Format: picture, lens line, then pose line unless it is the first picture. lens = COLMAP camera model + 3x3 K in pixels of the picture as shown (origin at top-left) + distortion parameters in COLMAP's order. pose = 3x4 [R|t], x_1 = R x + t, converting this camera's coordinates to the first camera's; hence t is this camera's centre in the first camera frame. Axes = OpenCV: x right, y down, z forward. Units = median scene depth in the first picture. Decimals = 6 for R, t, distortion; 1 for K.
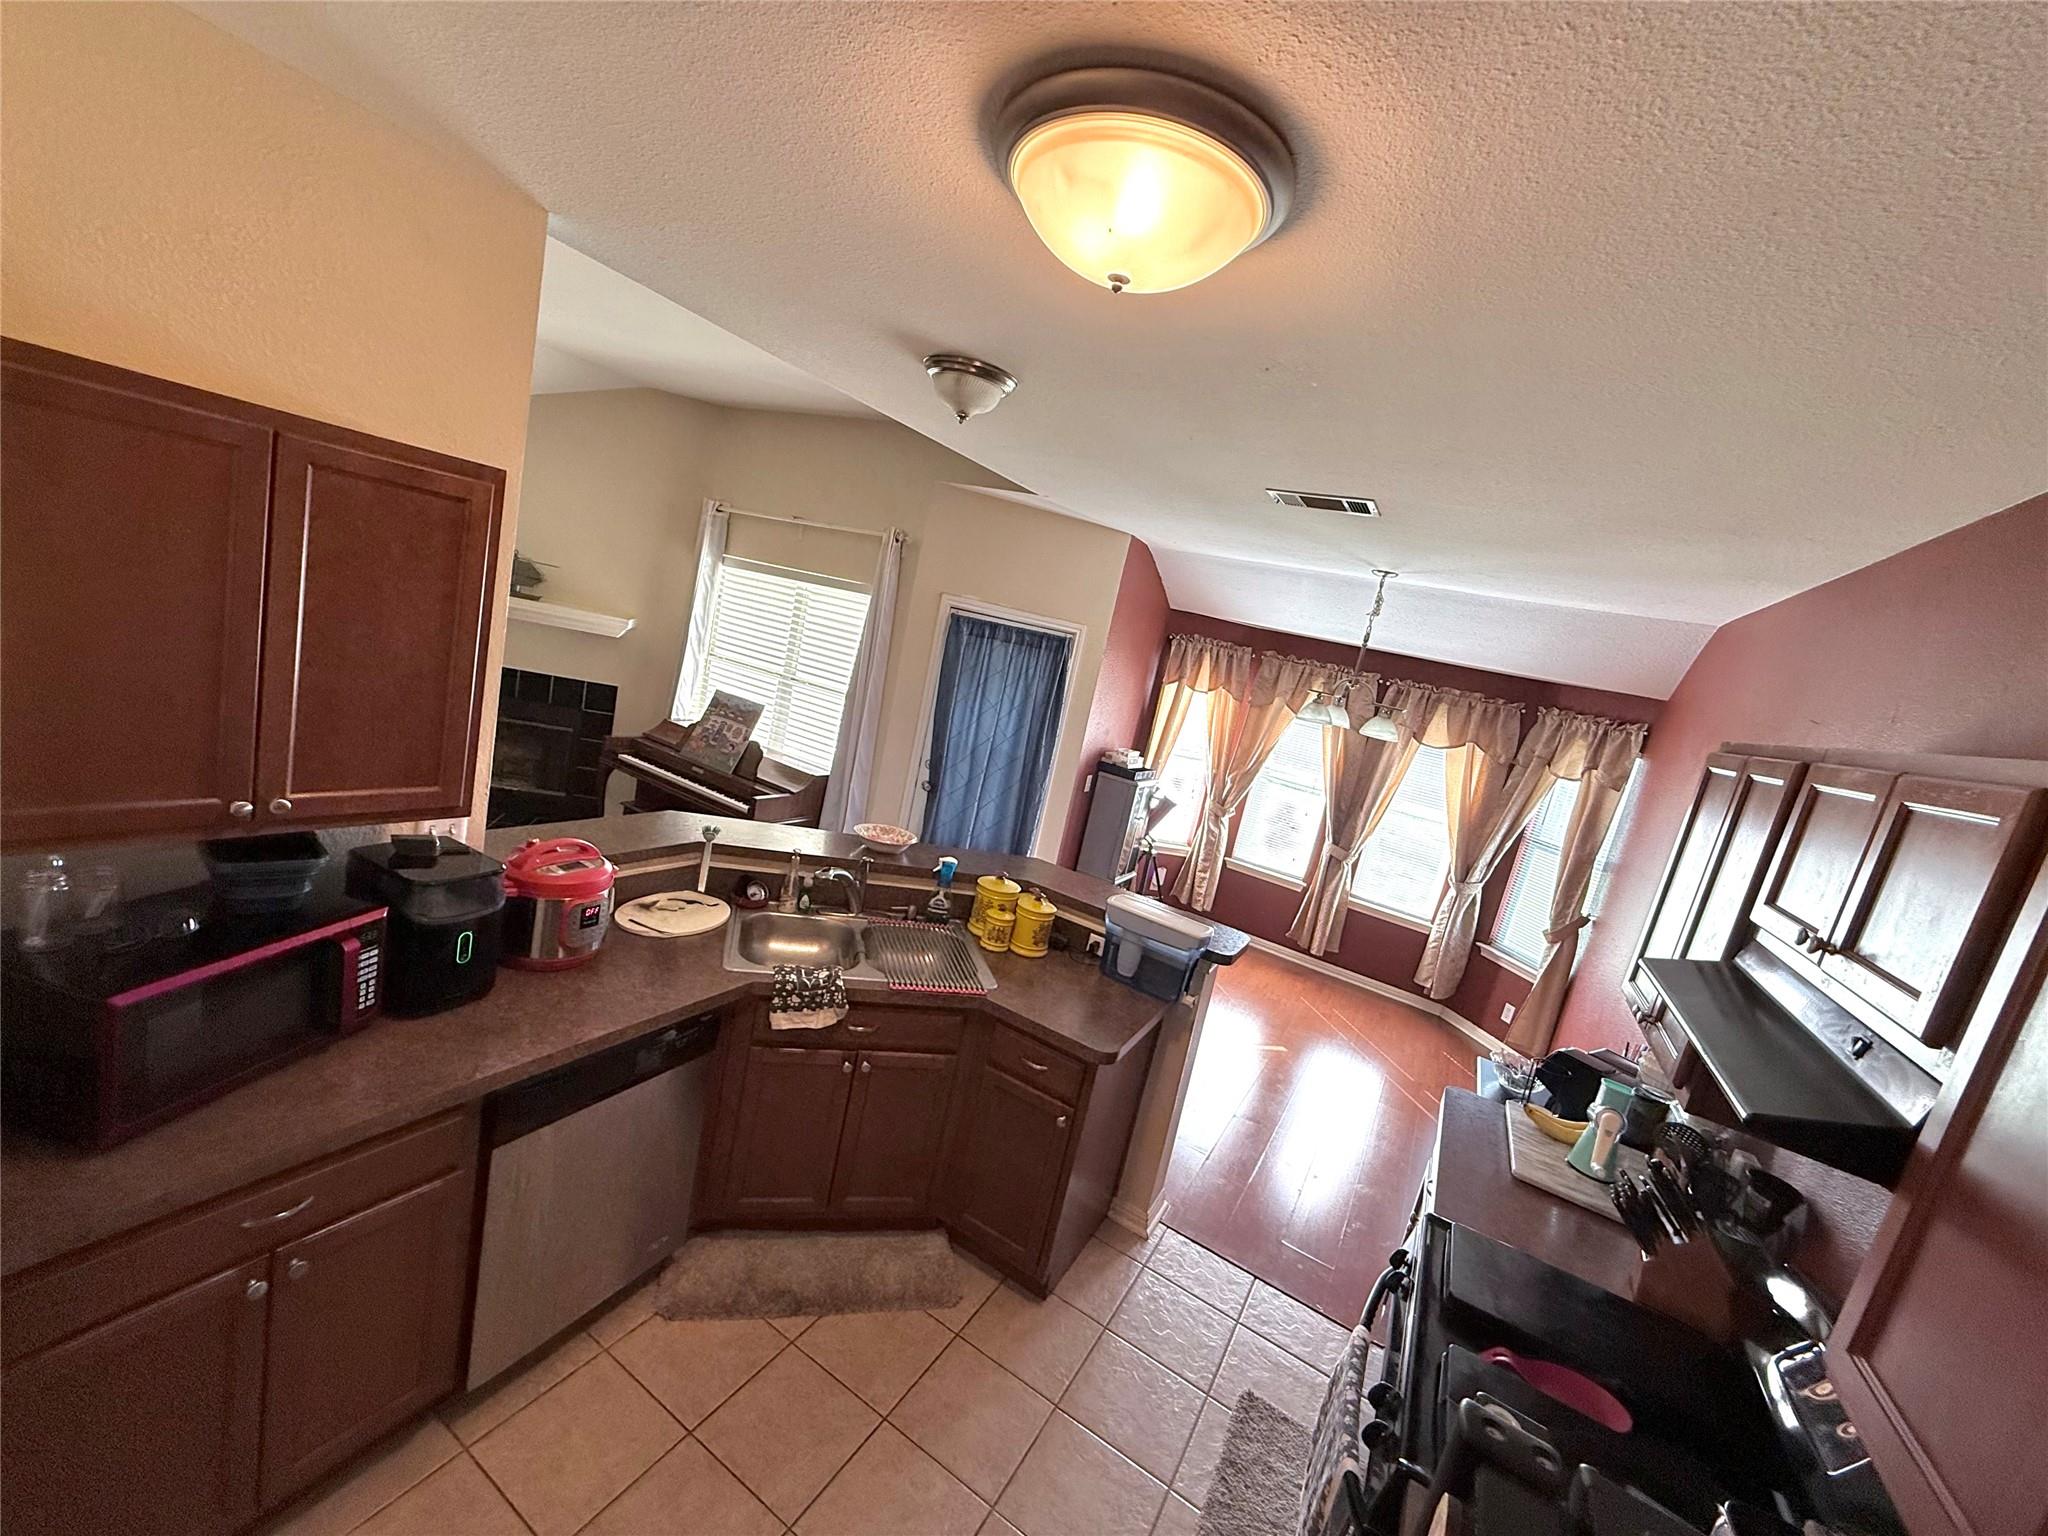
lens RADIAL K [[814.5, 0, 1021.2], [0, 814.5, 769.7], [0, 0, 1]] dist [-0.000347, -0.000094]
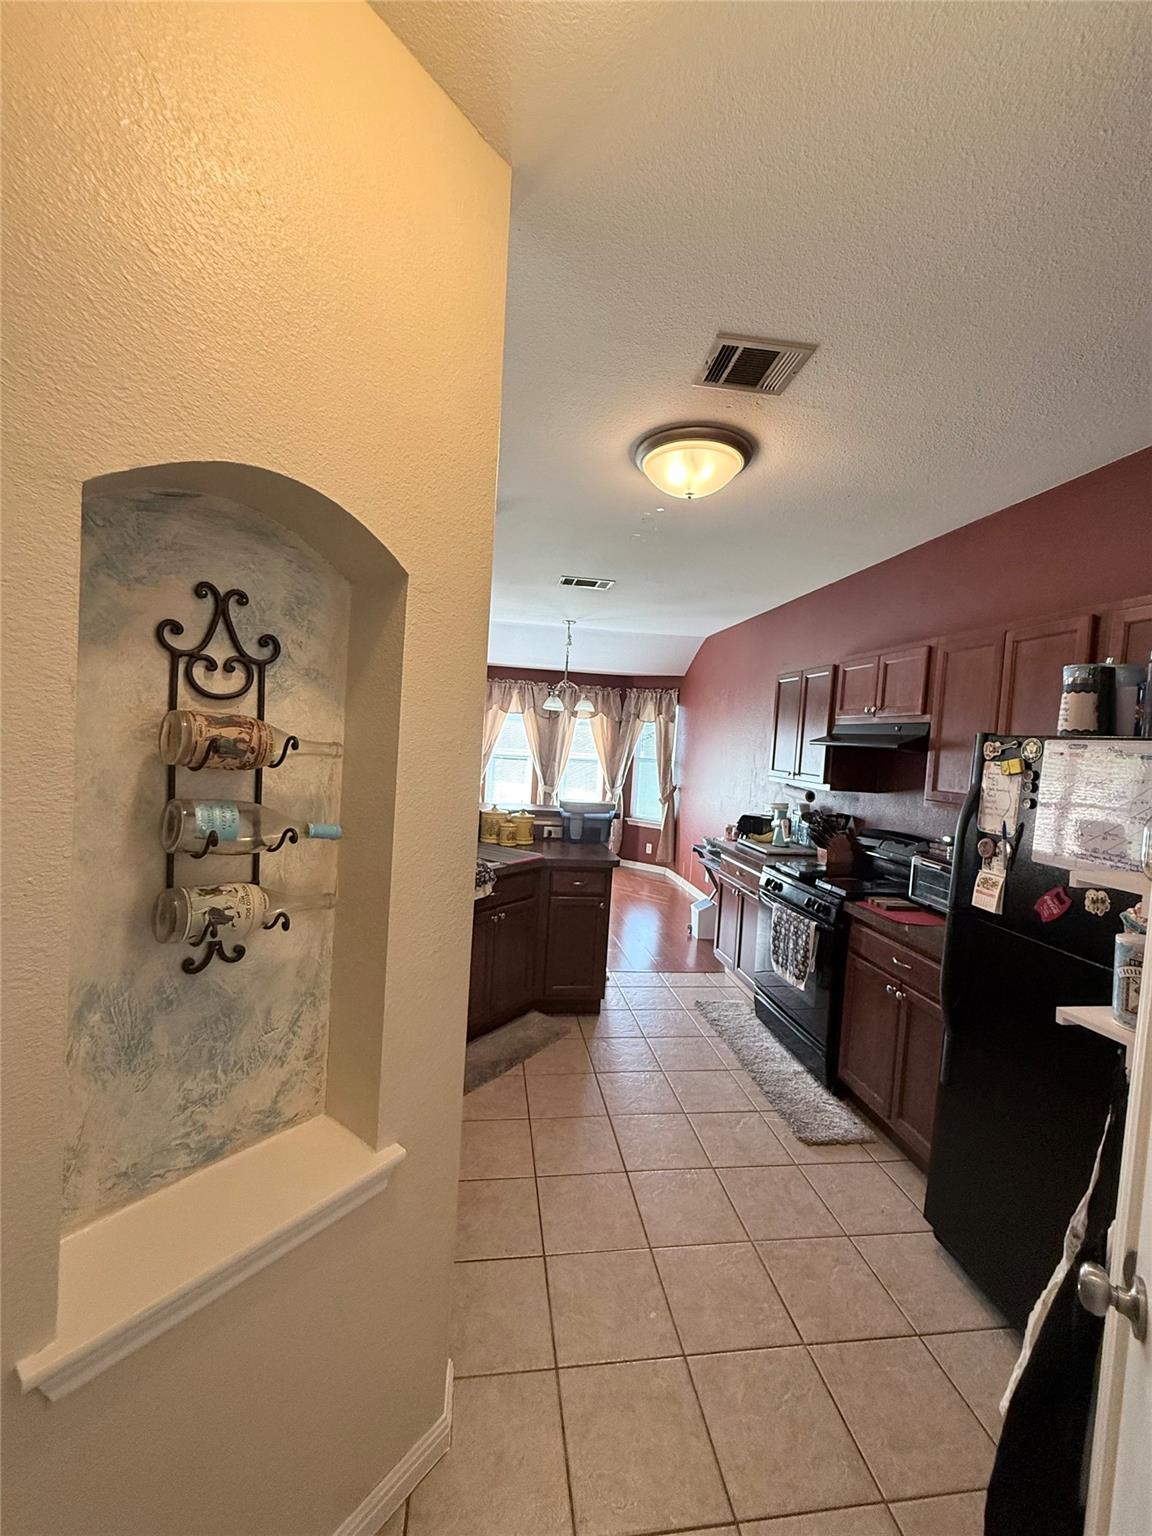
lens RADIAL K [[610.9, 0, 577.9], [0, 610.9, 766.5], [0, 0, 1]] dist [-0.000347, -0.000094]
pose [[0.775247, -0.189731, 0.602490, -0.340618], [0.208979, 0.977150, 0.038815, 0.020644], [-0.596087, 0.095817, 0.797182, -0.056460]]
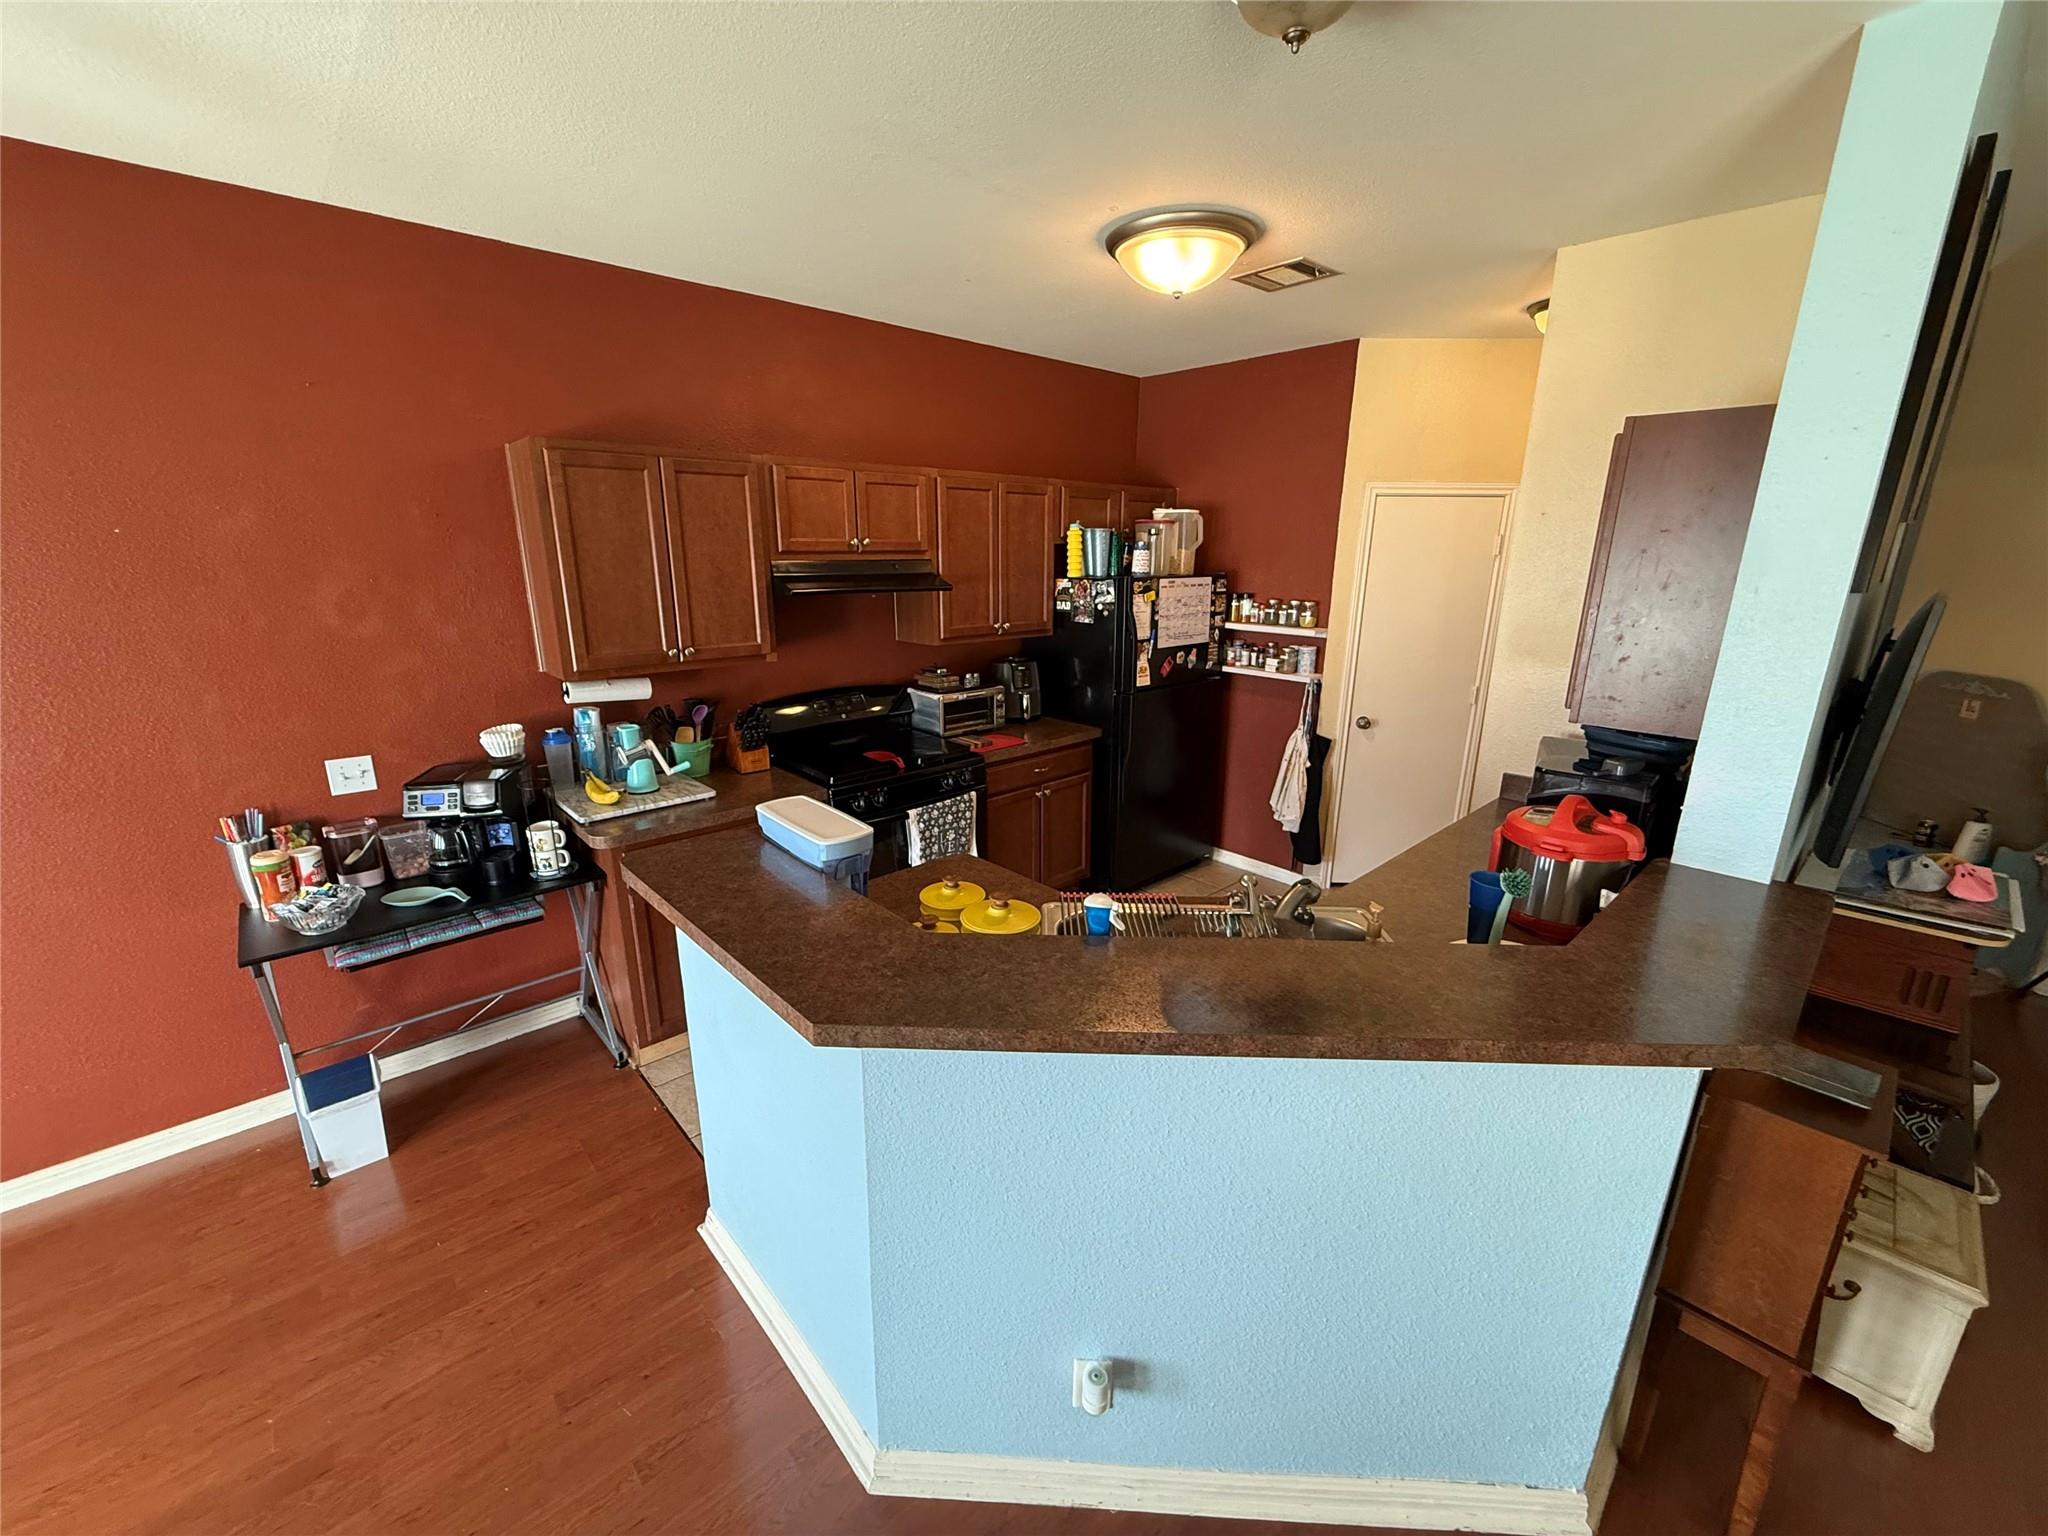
lens RADIAL K [[815.0, 0, 1018.5], [0, 815.0, 769.9], [0, 0, 1]] dist [-0.000166, 0.000041]
pose [[-0.930754, -0.284577, 0.229592, -0.072763], [-0.147922, 0.867286, 0.475326, -0.108851], [-0.334389, 0.408450, -0.849325, 0.765275]]
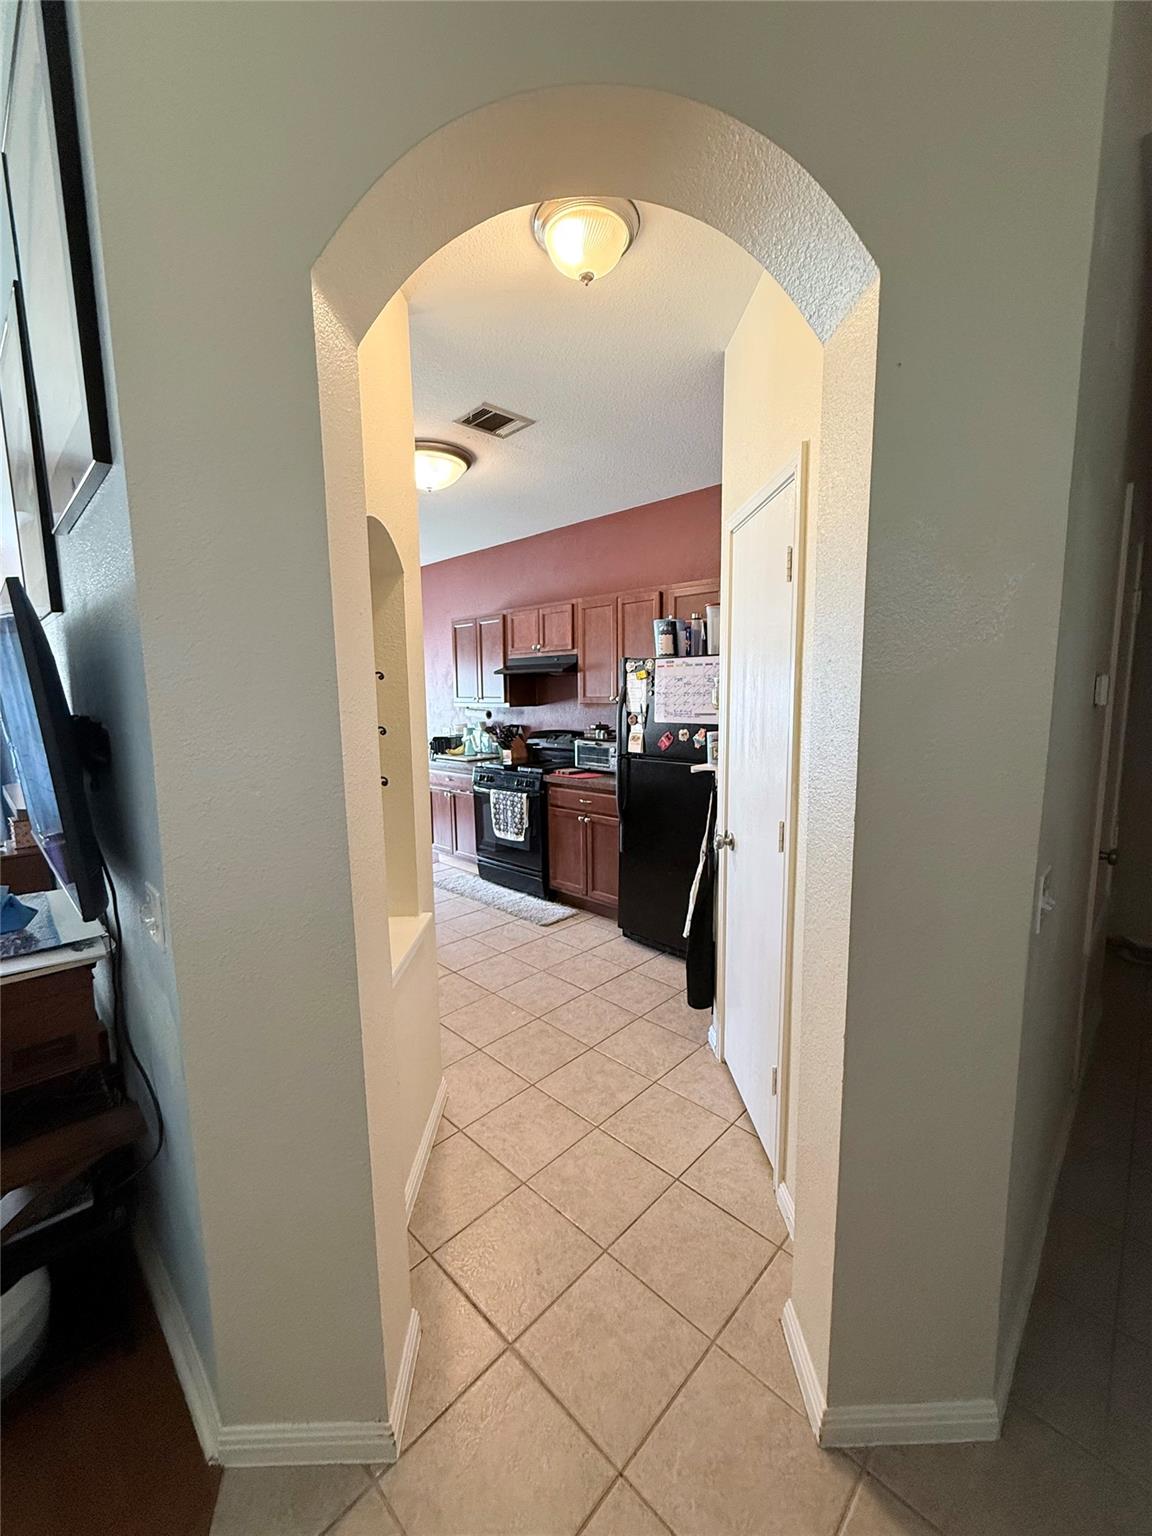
lens RADIAL K [[611.3, 0, 574.5], [0, 611.3, 766.9], [0, 0, 1]] dist [-0.000166, 0.000041]
pose [[0.237594, -0.329090, 0.913920, -0.572243], [0.230711, 0.933057, 0.276002, -0.016806], [-0.943569, 0.145275, 0.297613, -0.041924]]
